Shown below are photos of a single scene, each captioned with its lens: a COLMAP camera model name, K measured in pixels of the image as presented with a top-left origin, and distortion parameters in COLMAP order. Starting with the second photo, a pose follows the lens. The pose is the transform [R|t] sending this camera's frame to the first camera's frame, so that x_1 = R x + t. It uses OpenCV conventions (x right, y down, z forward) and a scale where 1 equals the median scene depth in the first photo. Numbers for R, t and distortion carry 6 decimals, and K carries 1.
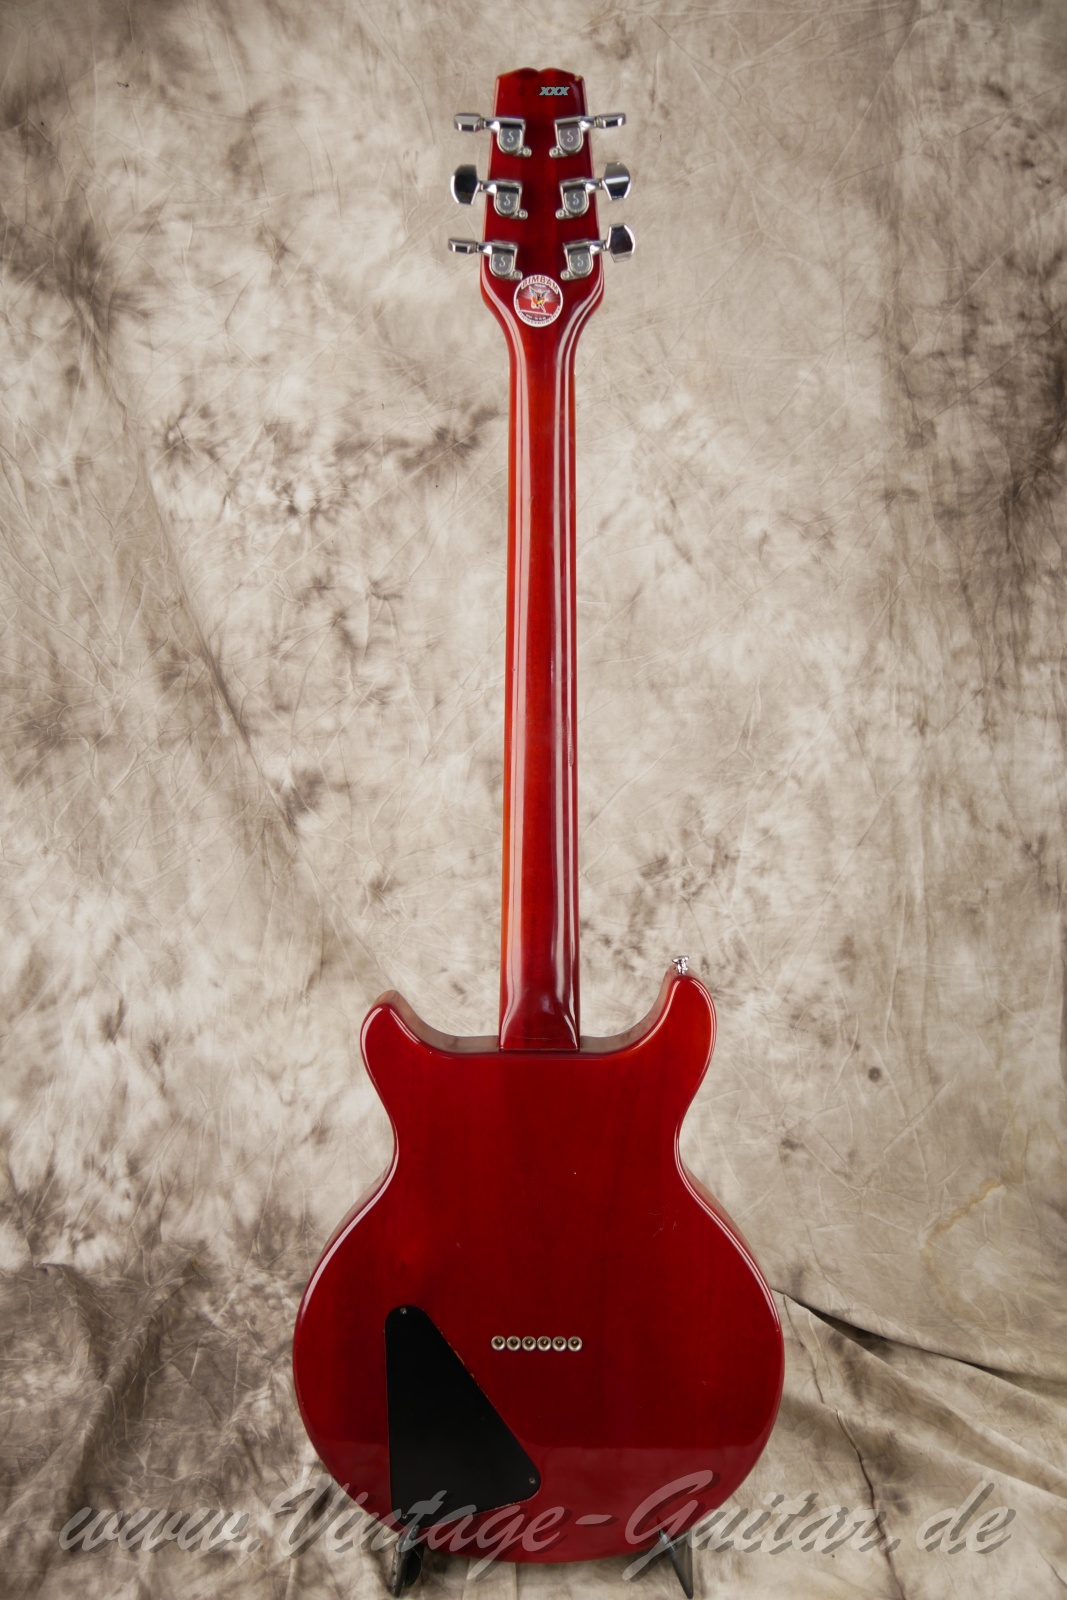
lens RADIAL K [[1338.4, 0, 529.8], [0, 1338.4, 798.9], [0, 0, 1]] dist [-0.070420, 0.054386]
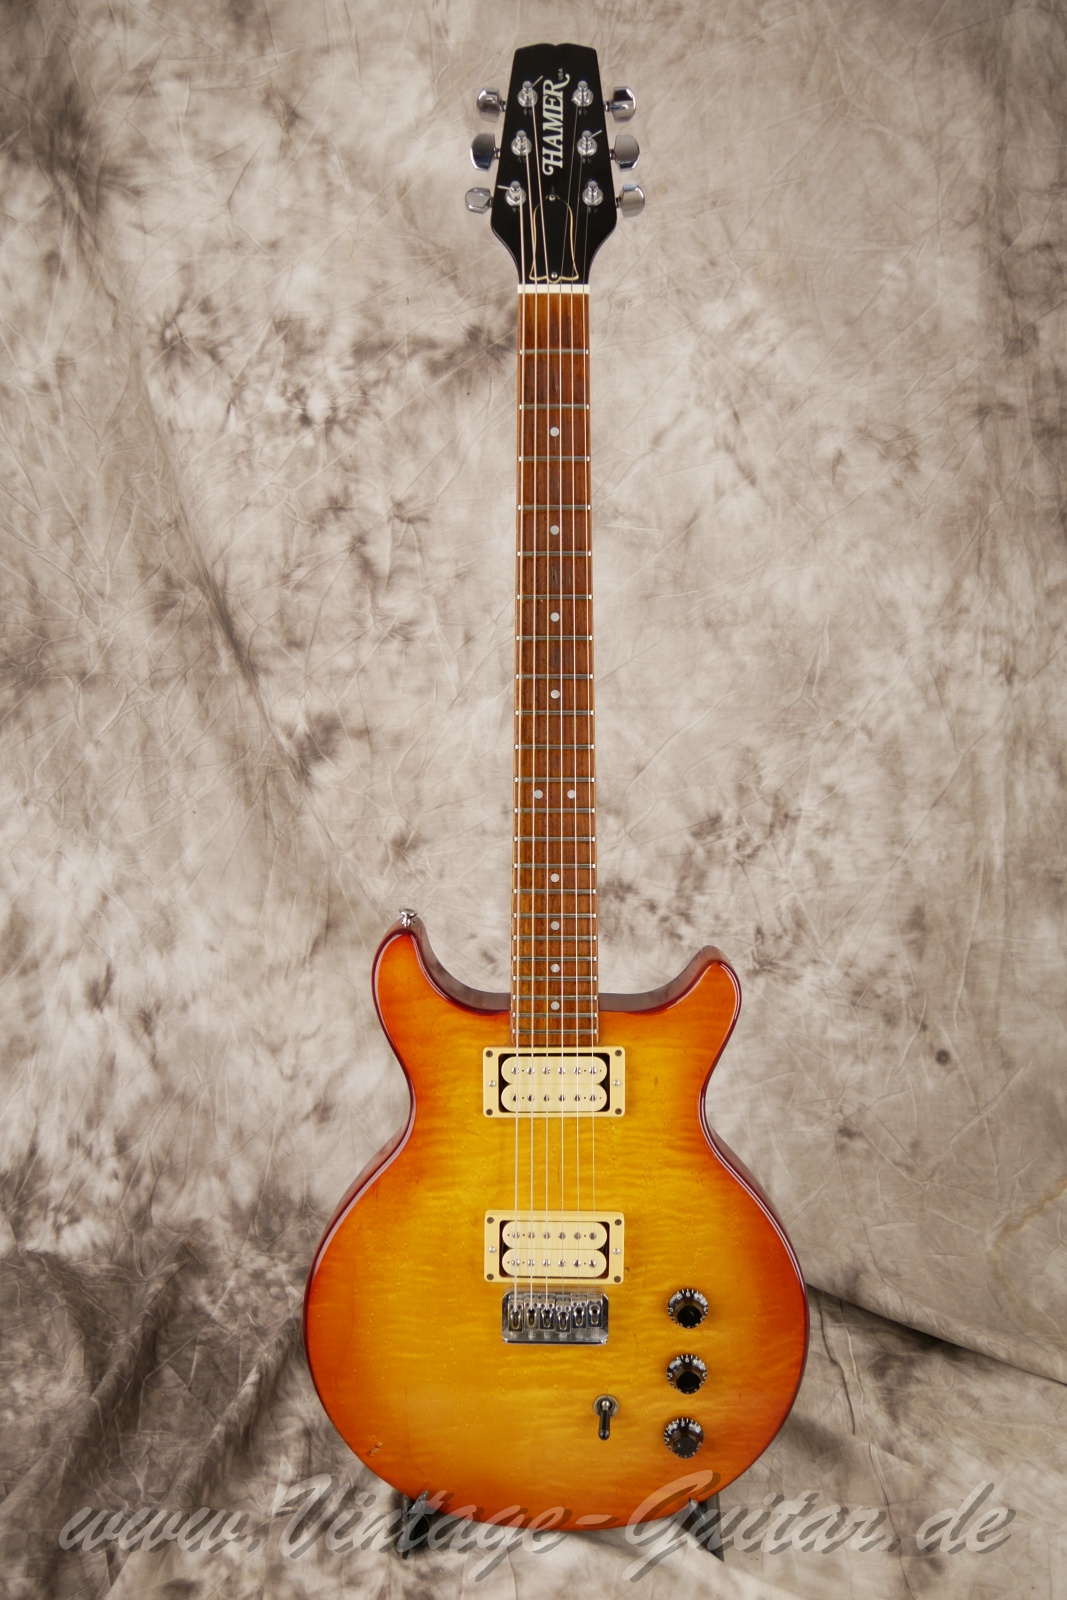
lens RADIAL K [[1320.3, 0, 550.0], [0, 1320.3, 797.3], [0, 0, 1]] dist [-0.067949, 0.035228]
pose [[0.999826, 0.013282, -0.013116, -0.000873], [-0.012076, 0.996036, 0.088128, -0.045839], [0.014234, -0.087954, 0.996023, 0.112581]]
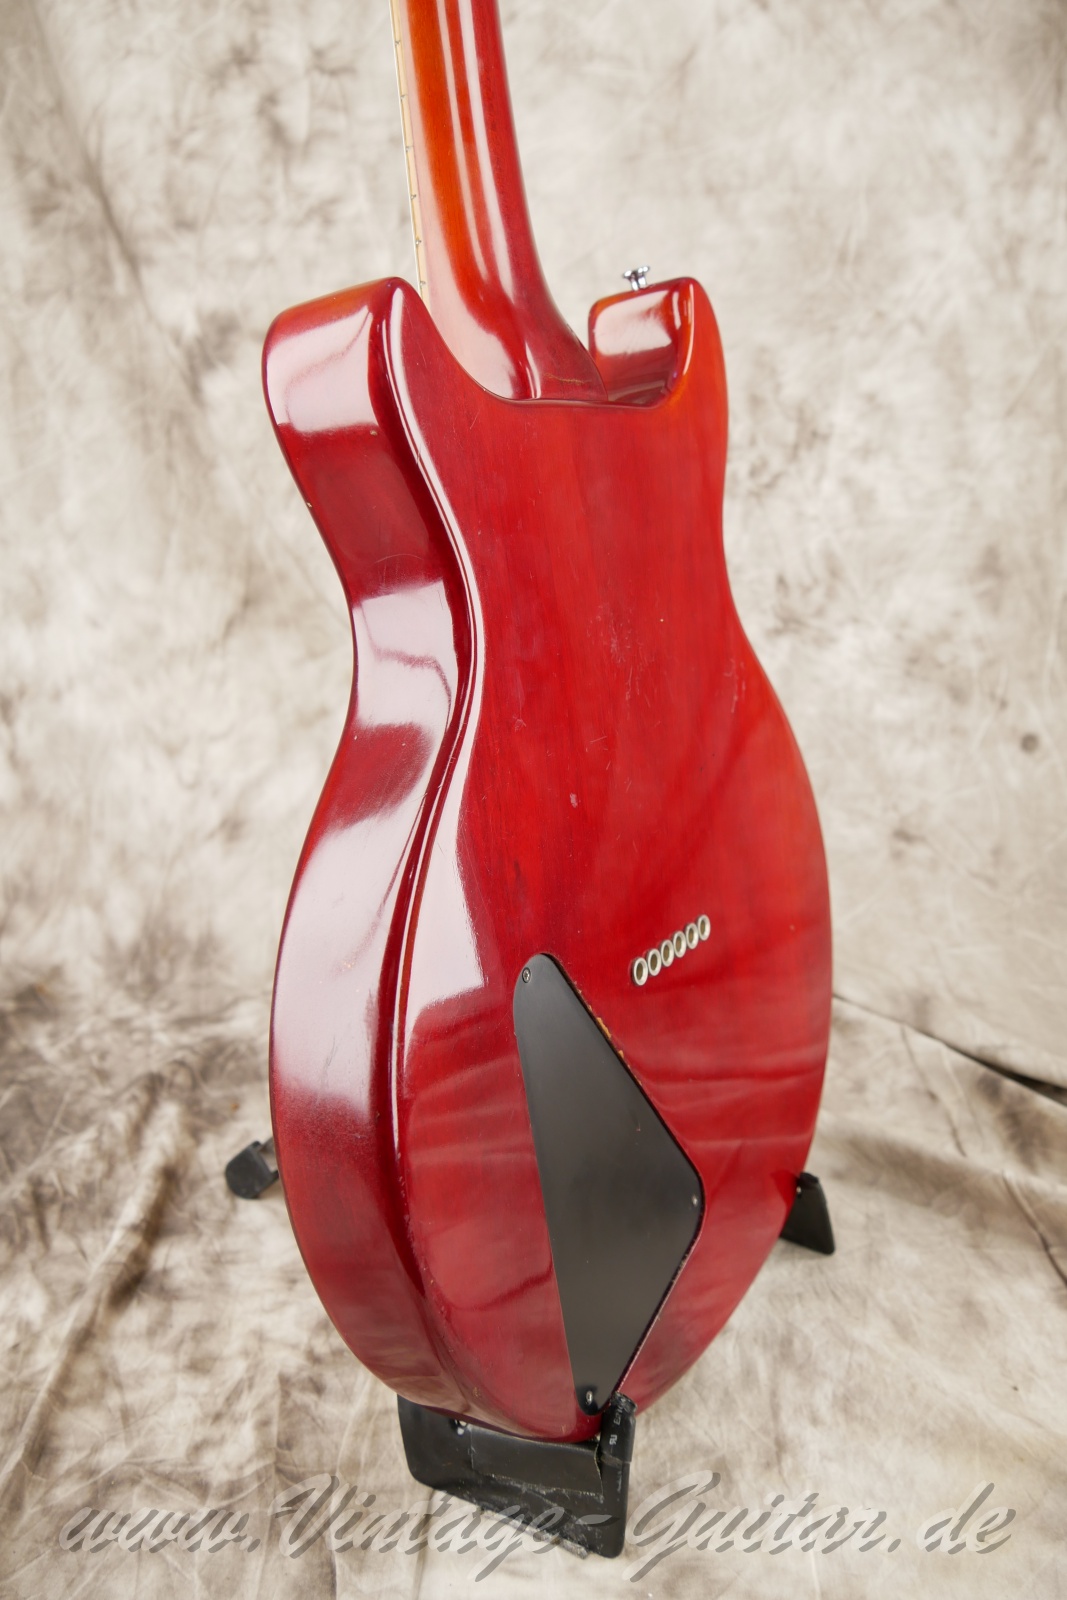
lens RADIAL K [[1304.1, 0, 528.1], [0, 1304.1, 792.3], [0, 0, 1]] dist [-0.058314, 0.015832]
pose [[0.999095, 0.012750, -0.040571, 0.028396], [-0.011533, 0.999481, 0.030083, 0.211592], [0.040934, -0.029587, 0.998724, 0.317869]]
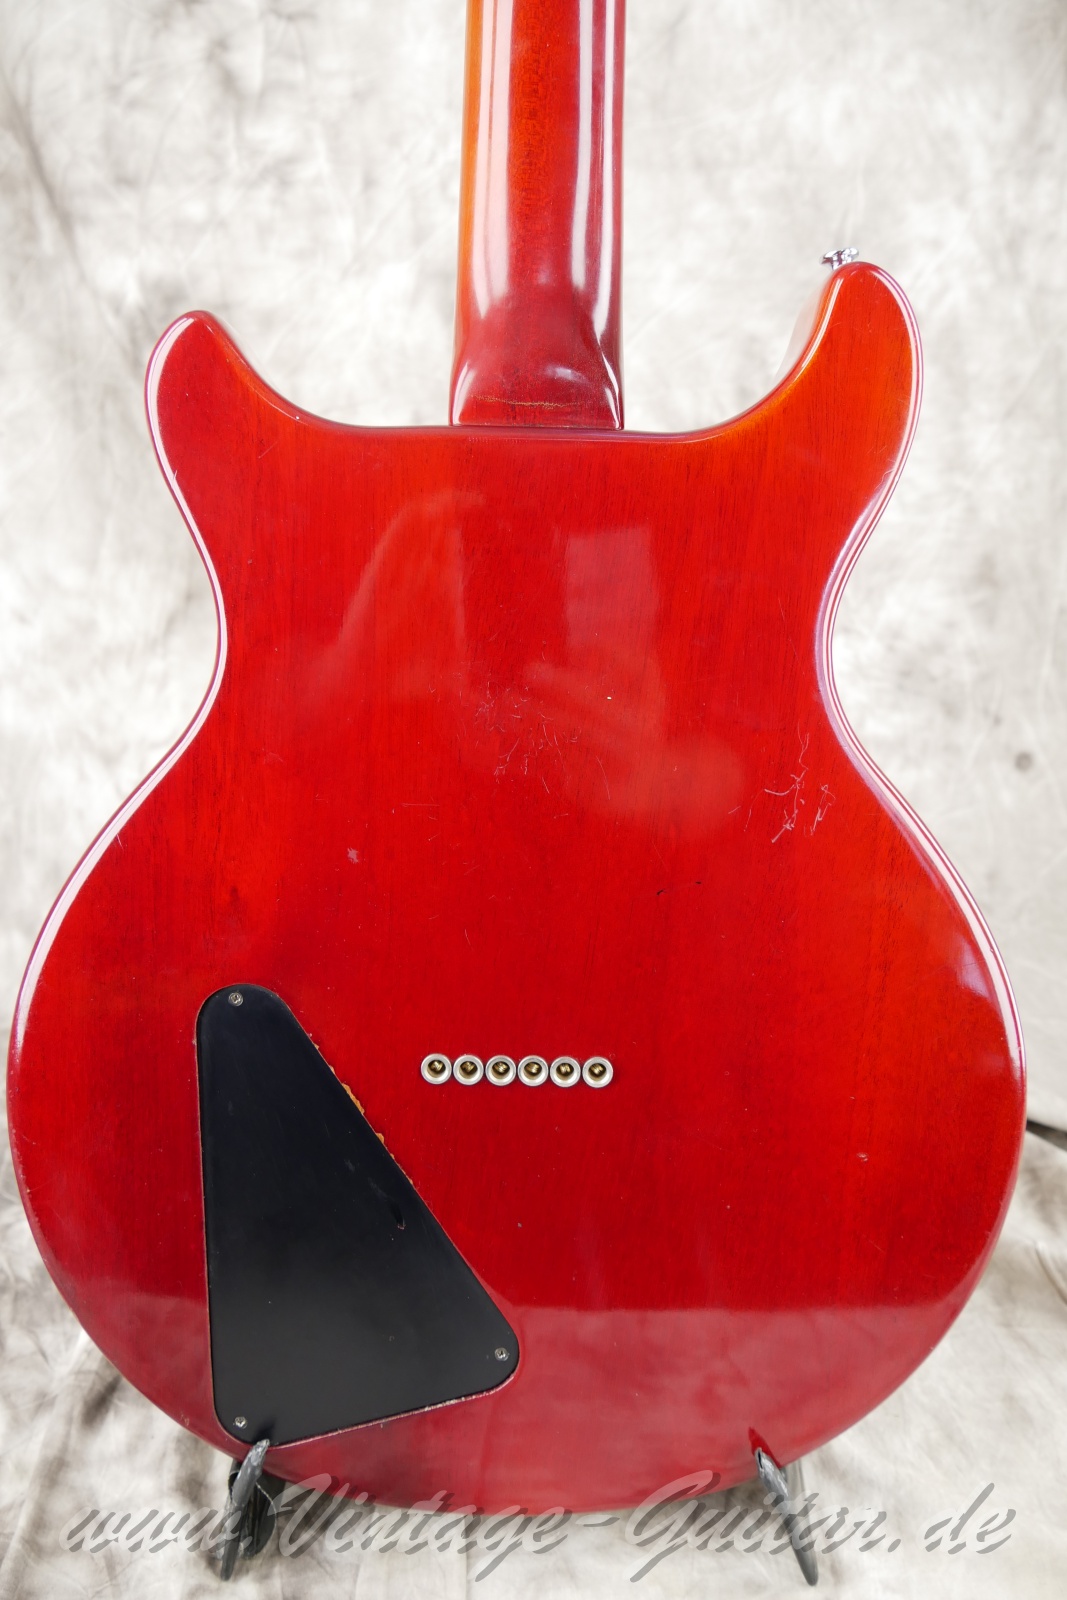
lens RADIAL K [[1318.0, 0, 533.5], [0, 1318.0, 800.0], [0, 0, 1]] dist [-0.058677, 0.019823]
pose [[0.999255, 0.018899, 0.033639, -0.004388], [-0.020939, 0.997896, 0.061359, 0.188043], [-0.032409, -0.062018, 0.997549, 0.353885]]
